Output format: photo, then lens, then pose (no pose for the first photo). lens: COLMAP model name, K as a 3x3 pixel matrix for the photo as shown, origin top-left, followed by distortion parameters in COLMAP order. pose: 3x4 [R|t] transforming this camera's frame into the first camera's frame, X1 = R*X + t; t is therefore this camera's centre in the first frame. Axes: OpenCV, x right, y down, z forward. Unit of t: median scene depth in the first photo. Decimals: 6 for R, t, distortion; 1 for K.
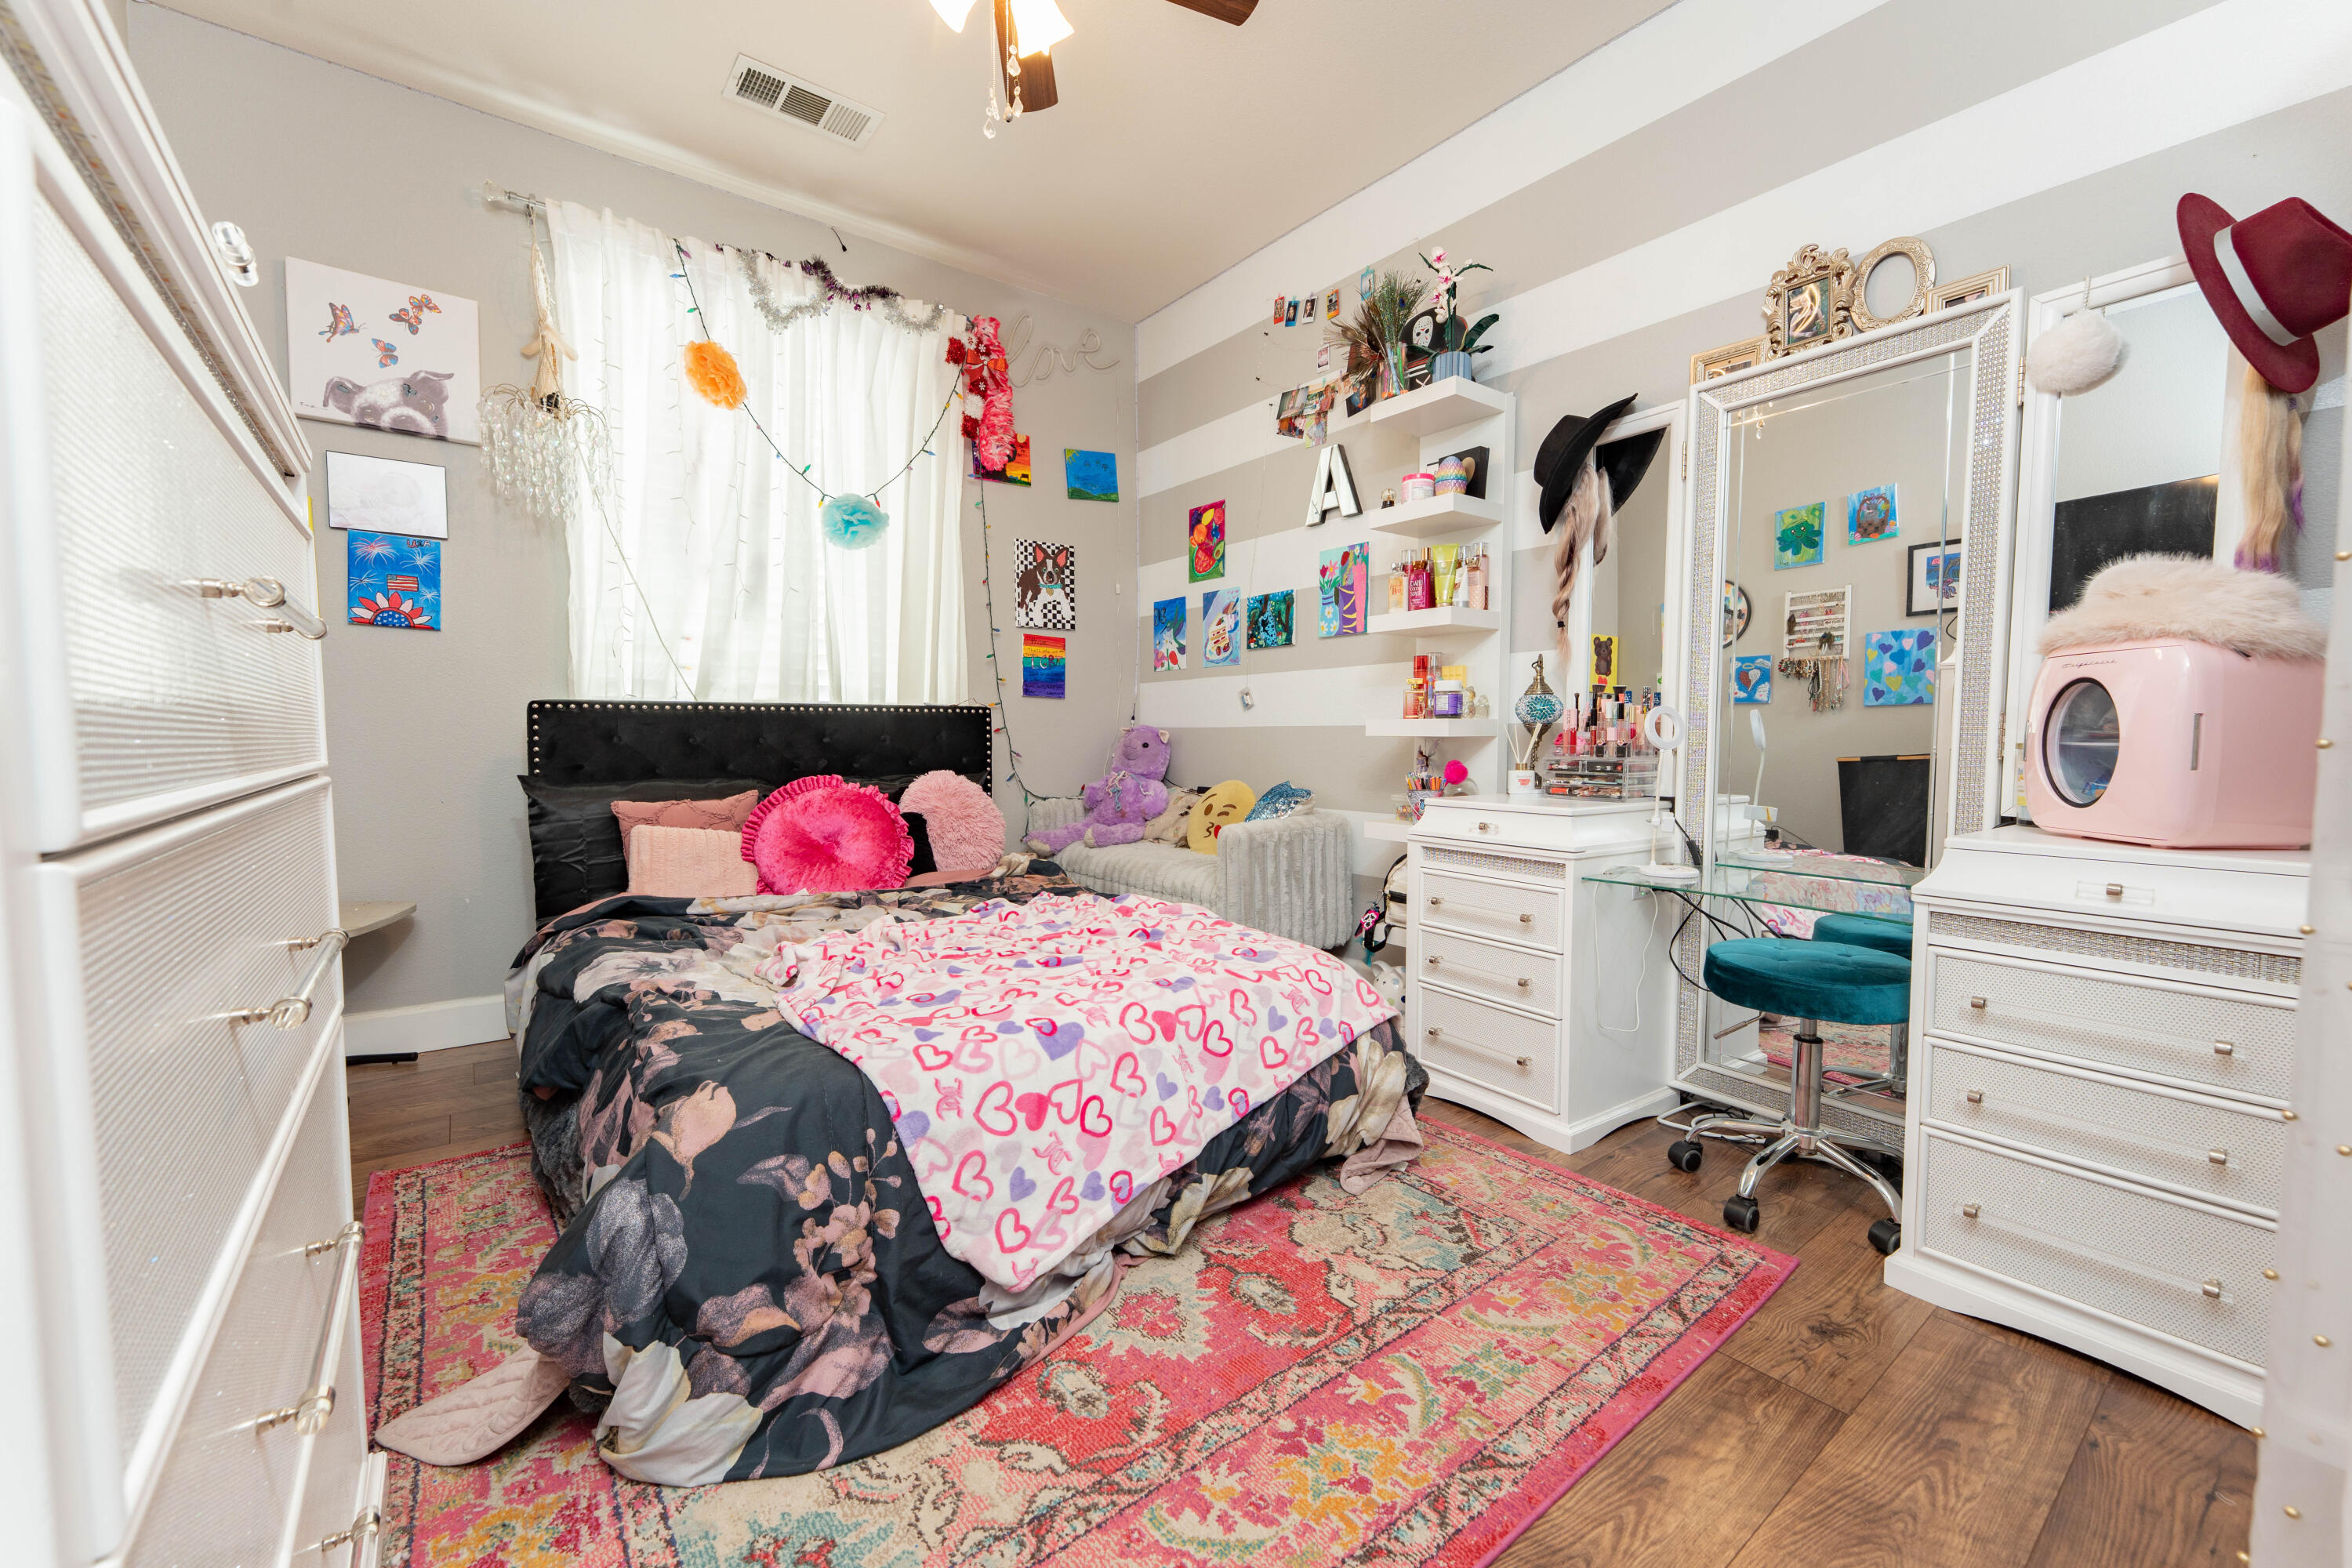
lens RADIAL K [[937.5, 0, 1176.0], [0, 937.5, 784.0], [0, 0, 1]] dist [-0.005269, 0.000347]
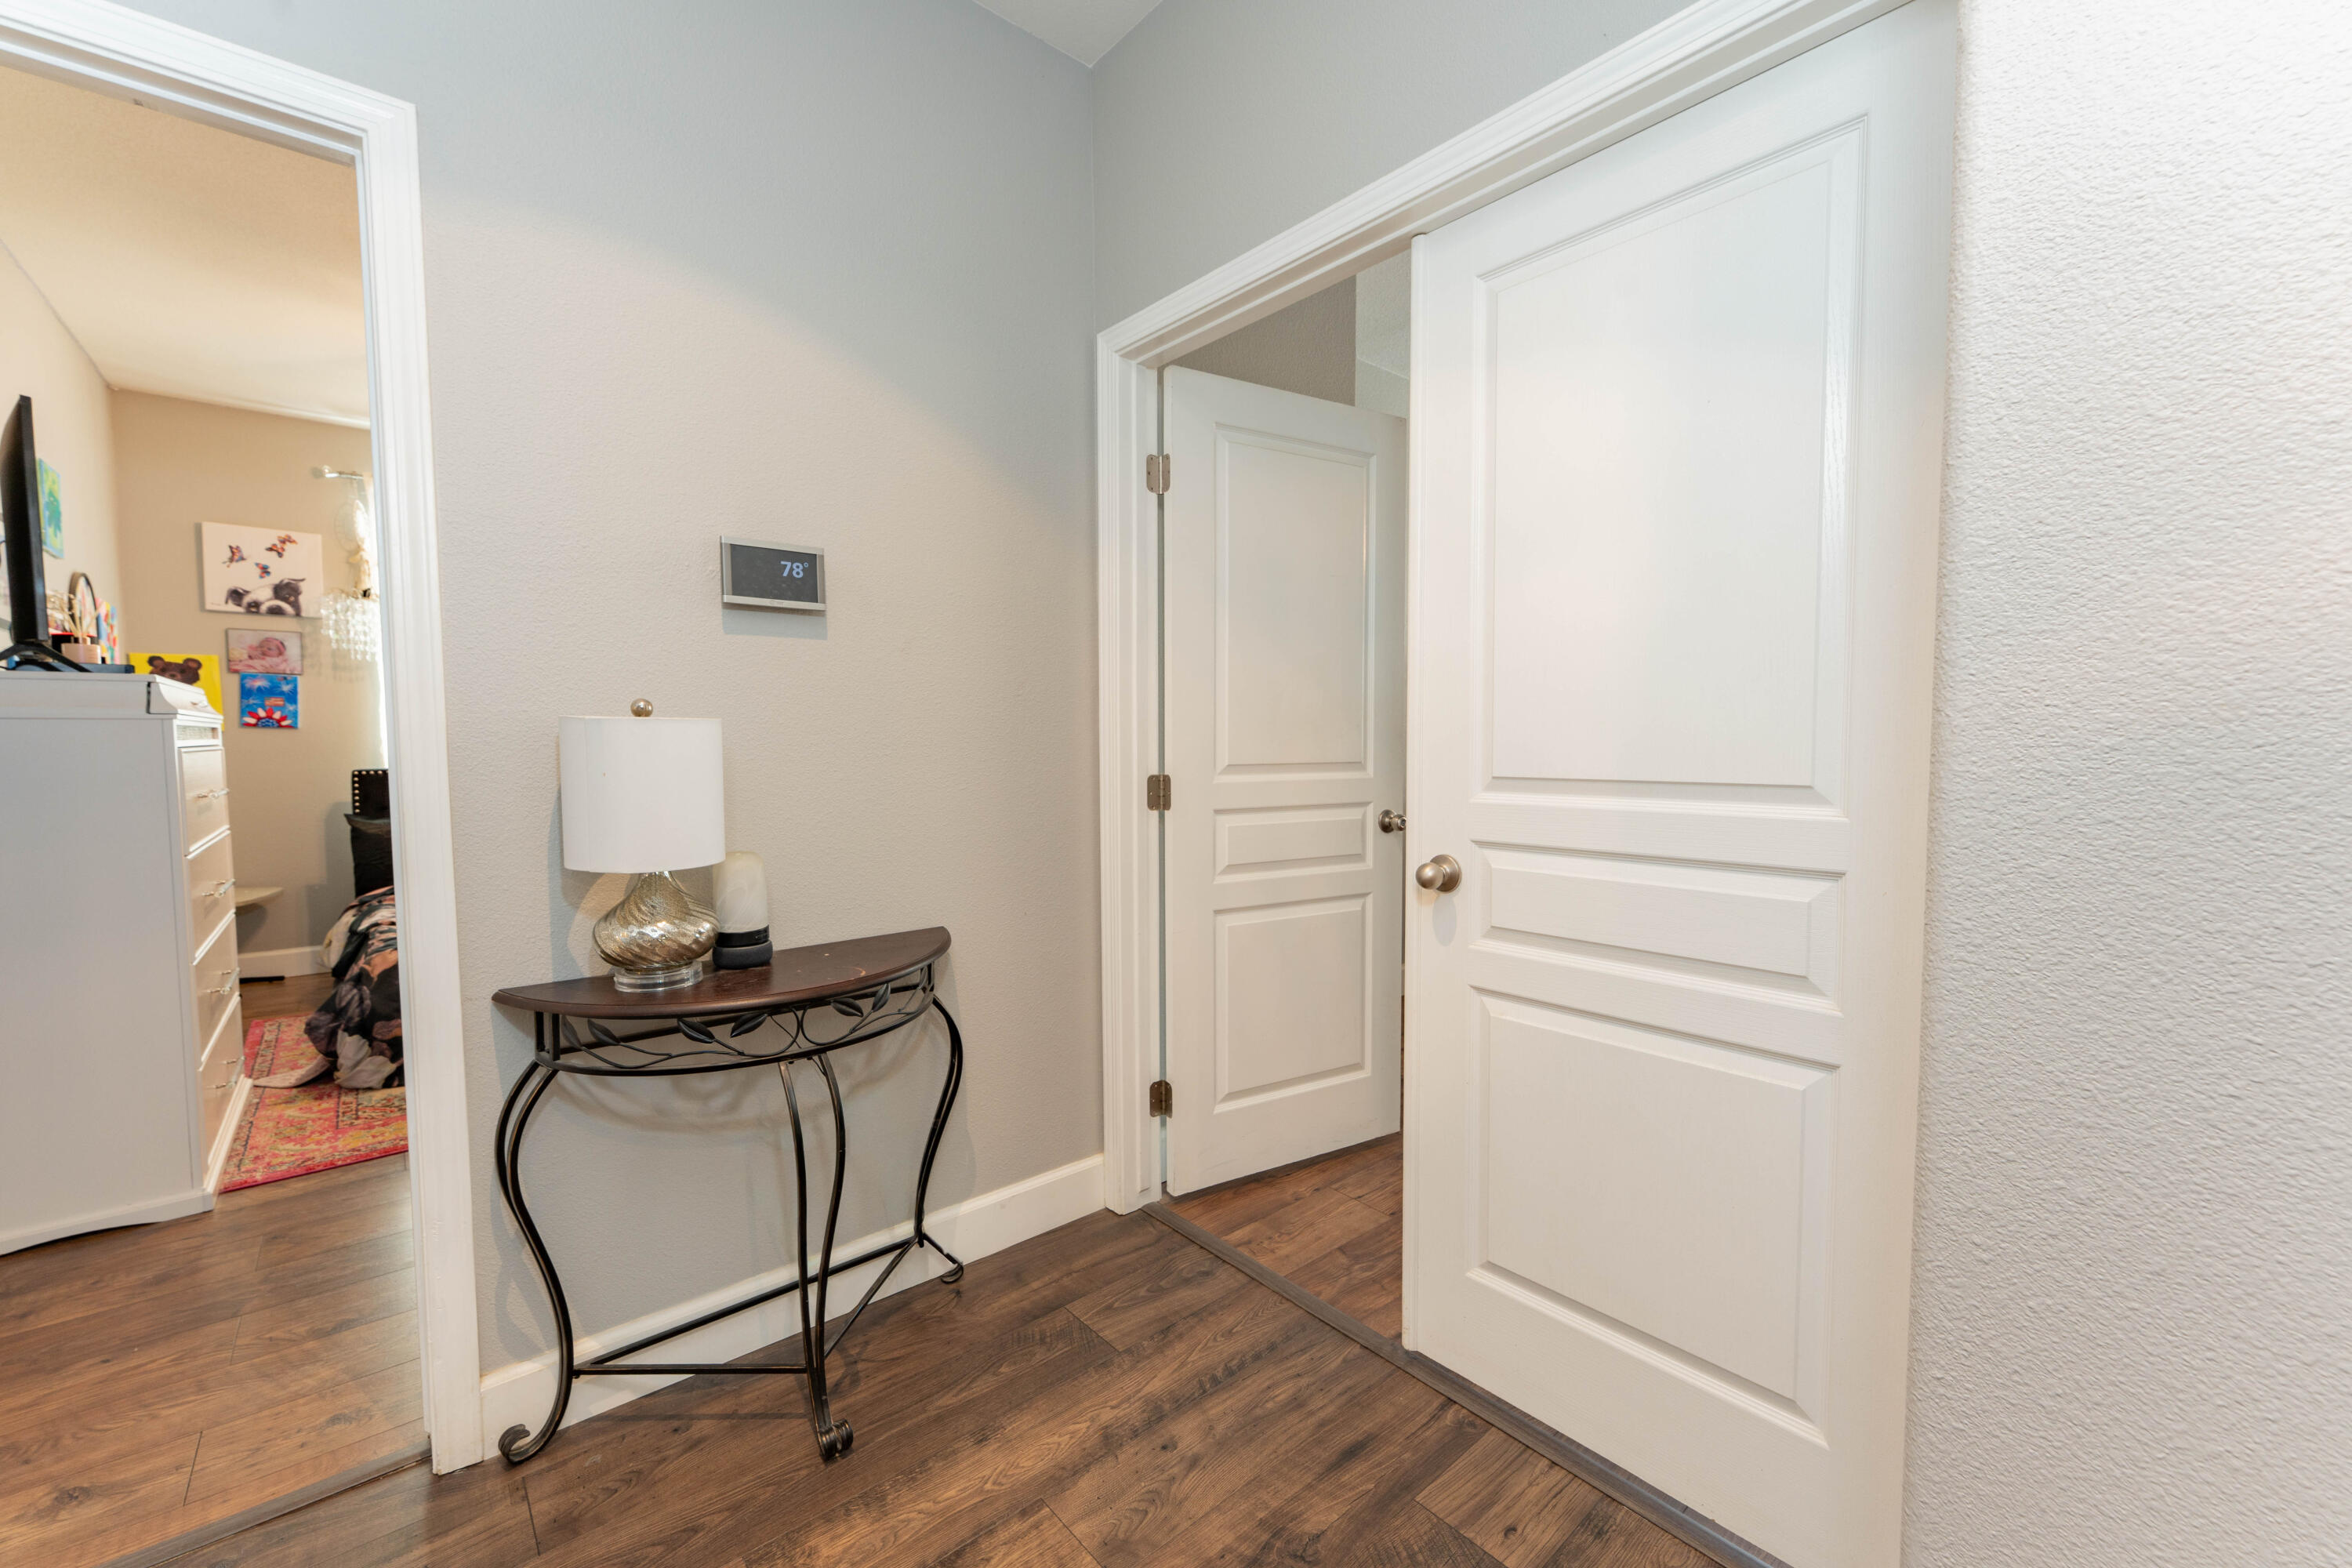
lens RADIAL K [[937.5, 0, 1176.0], [0, 937.5, 784.0], [0, 0, 1]] dist [-0.005269, 0.000347]
pose [[0.998307, -0.006639, 0.057787, 0.725802], [0.006969, 0.999961, -0.005514, -0.044878], [-0.057748, 0.005907, 0.998314, -0.805895]]
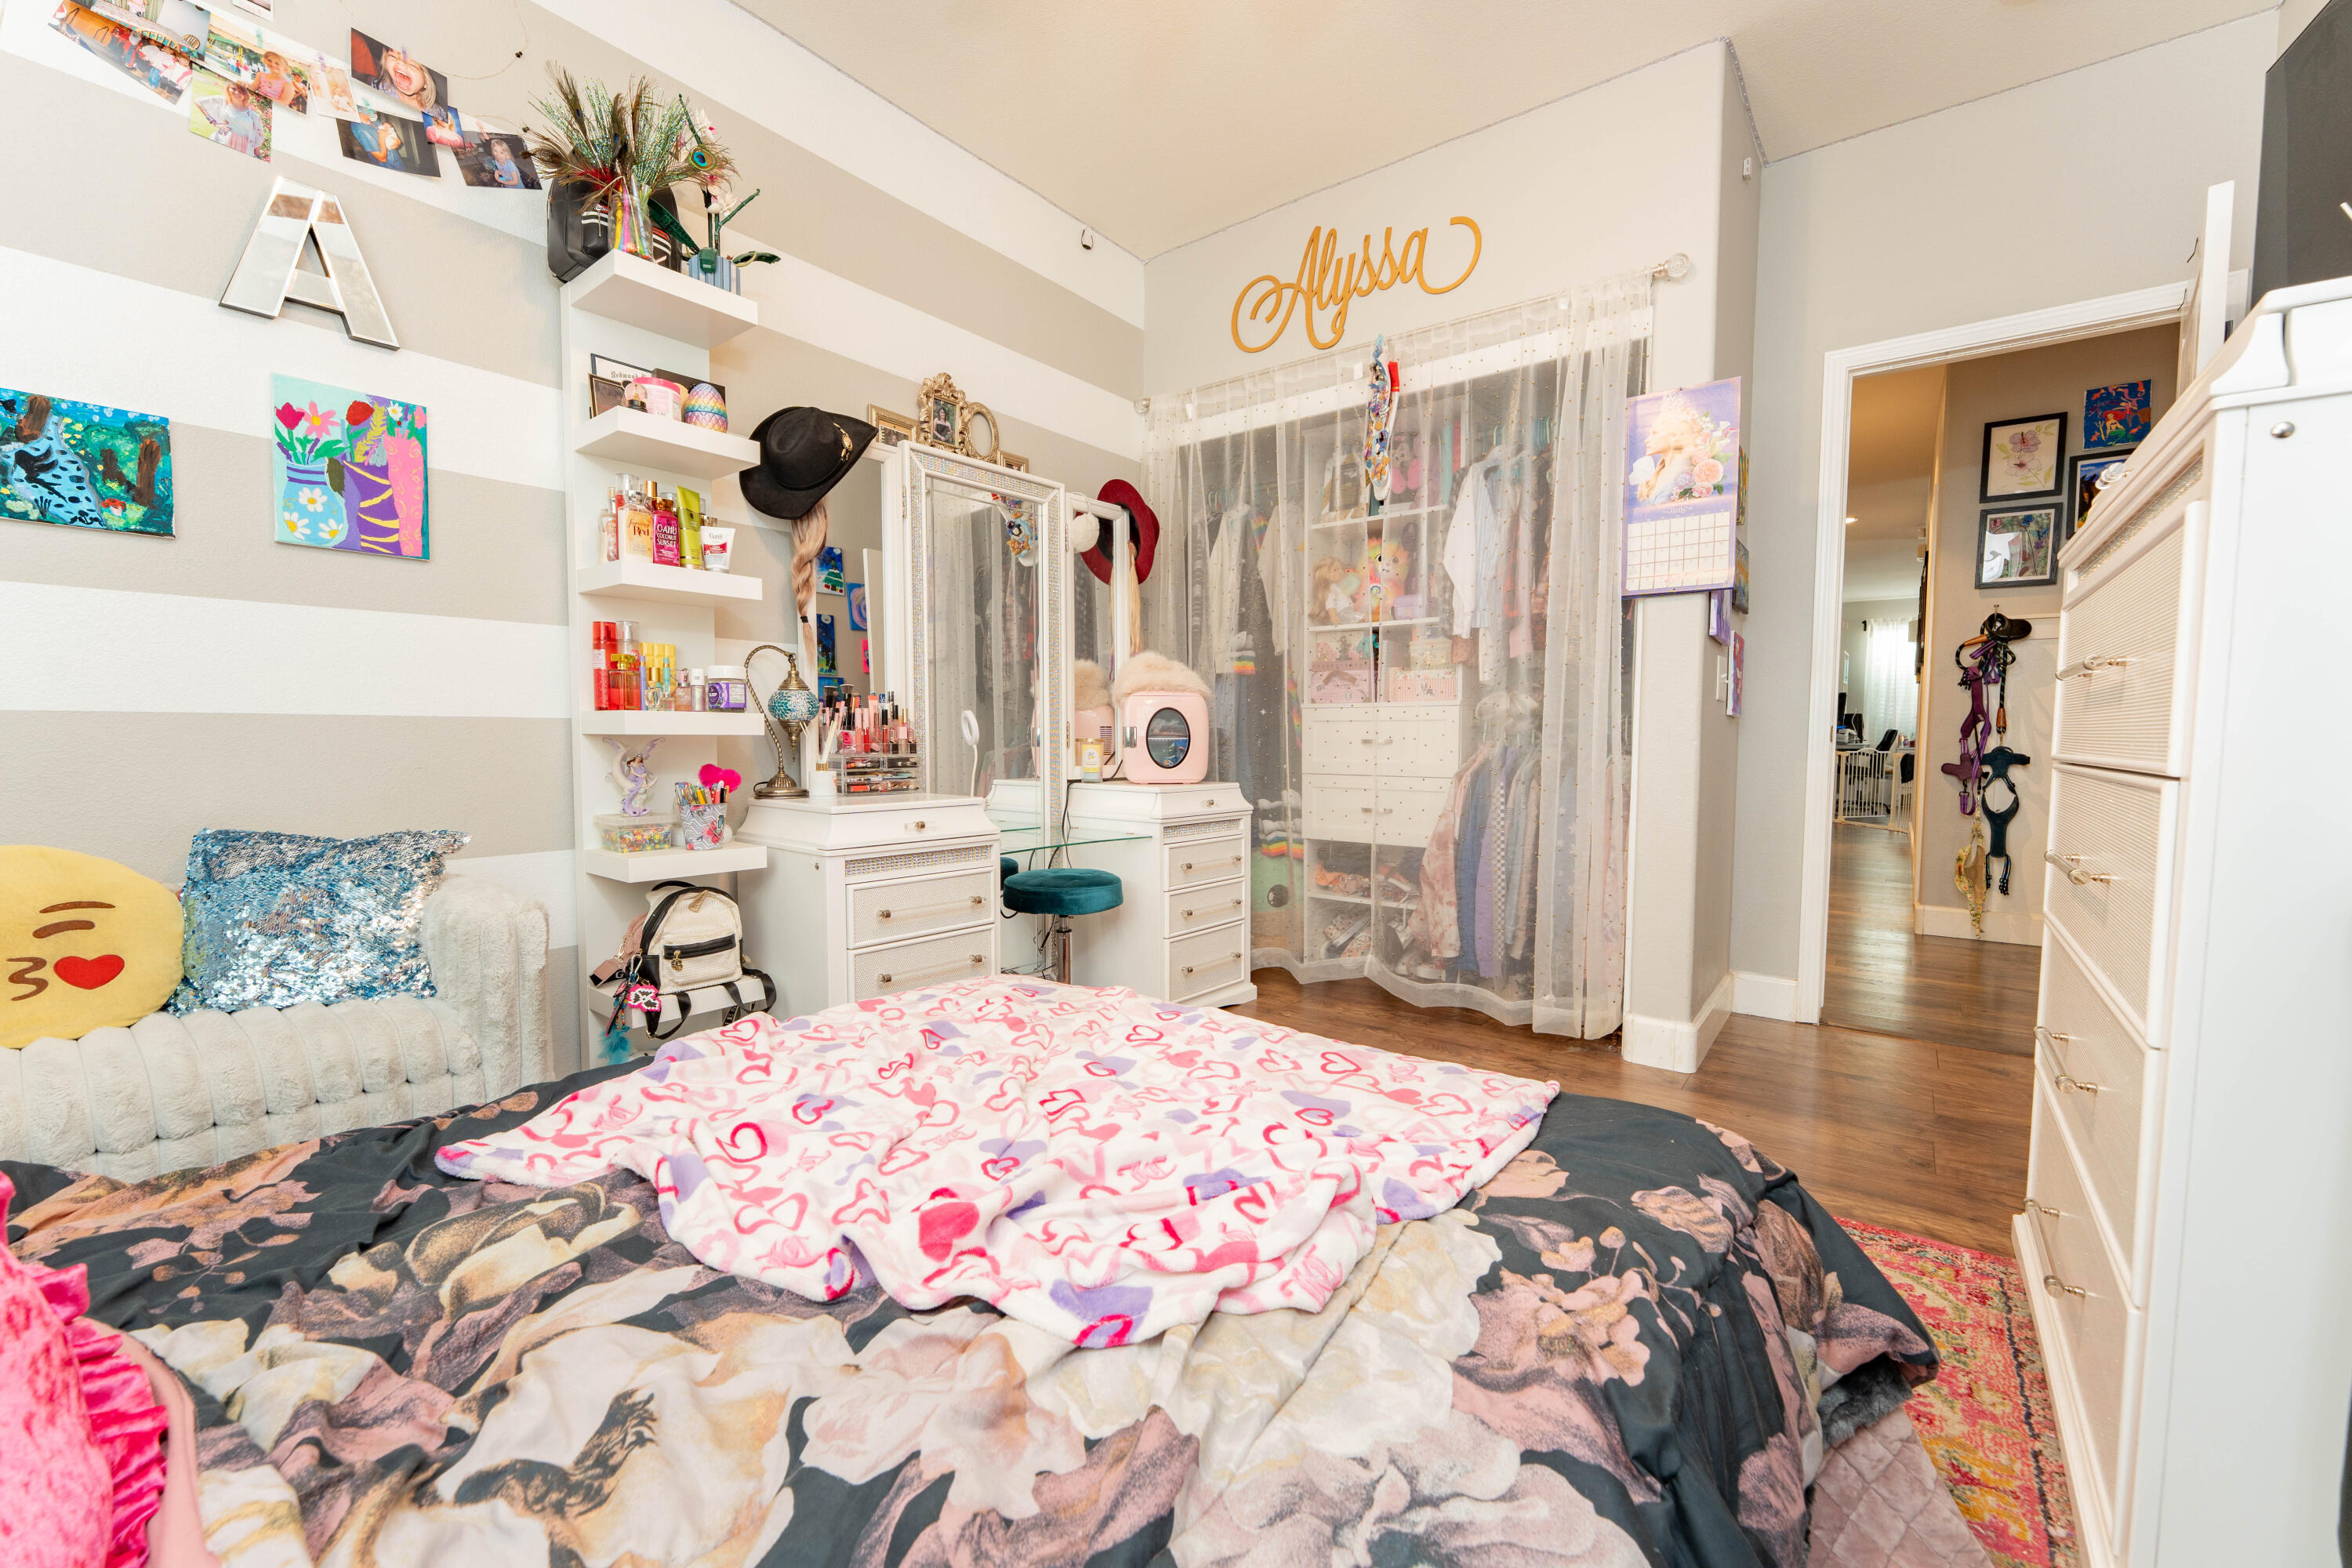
lens RADIAL K [[937.5, 0, 1176.0], [0, 937.5, 784.0], [0, 0, 1]] dist [-0.005269, 0.000347]
pose [[-0.252938, -0.055312, 0.965900, -0.504842], [0.042631, 0.996758, 0.068243, -0.039806], [-0.966543, 0.058438, -0.249759, 0.702701]]
